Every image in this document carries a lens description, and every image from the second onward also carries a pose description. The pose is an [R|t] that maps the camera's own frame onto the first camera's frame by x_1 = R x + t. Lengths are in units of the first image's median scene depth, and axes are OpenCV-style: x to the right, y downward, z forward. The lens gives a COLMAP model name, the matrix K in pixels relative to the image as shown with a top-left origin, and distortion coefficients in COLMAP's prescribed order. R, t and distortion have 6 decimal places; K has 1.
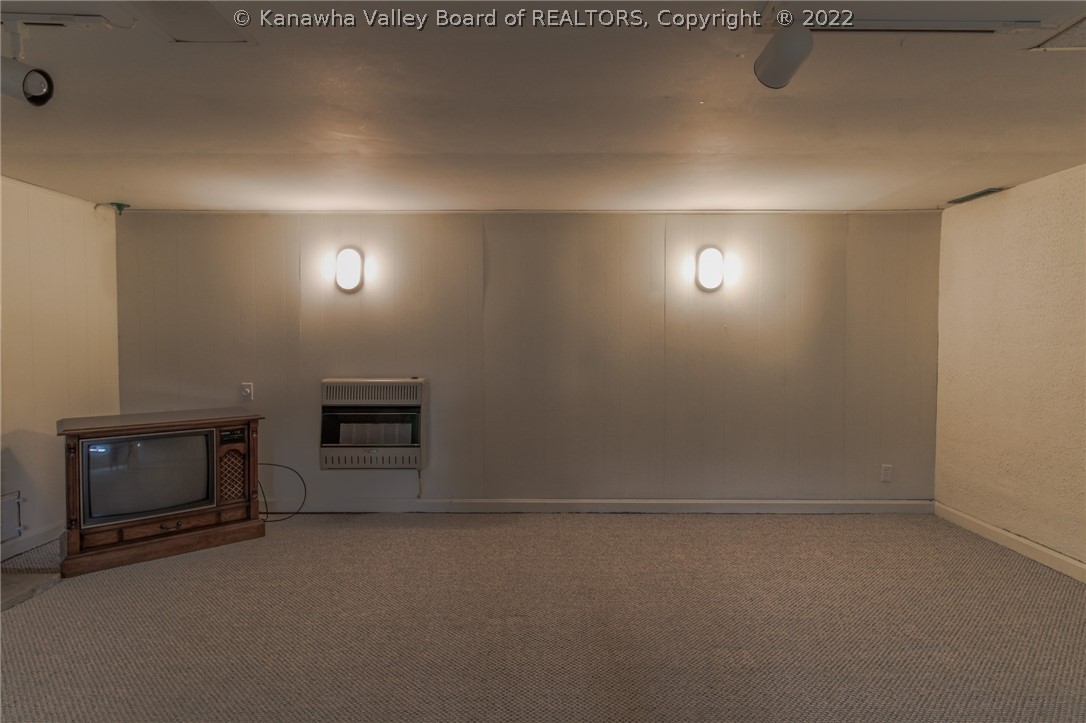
lens RADIAL K [[589.6, 0, 543.0], [0, 589.6, 361.5], [0, 0, 1]] dist [-0.000083, 0.000186]
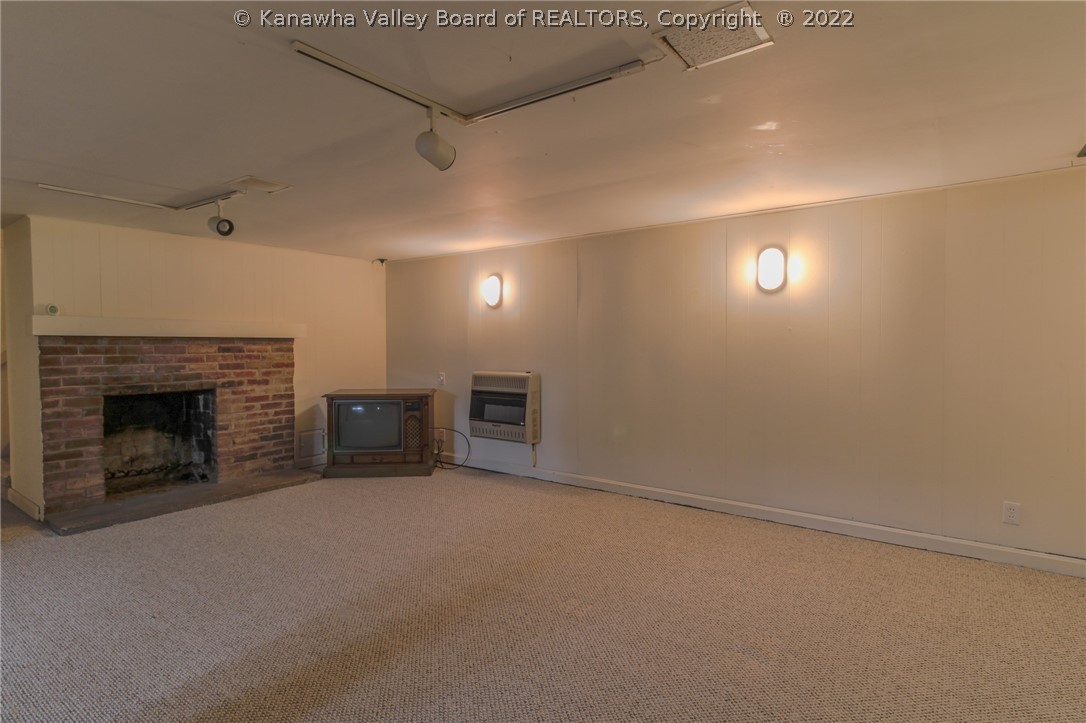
lens RADIAL K [[589.6, 0, 543.0], [0, 589.6, 361.5], [0, 0, 1]] dist [-0.000083, 0.000186]
pose [[0.788875, 0.017783, -0.614296, 0.606411], [-0.020747, 0.999782, 0.002299, 0.000416], [0.614203, 0.010931, 0.789072, 0.003242]]
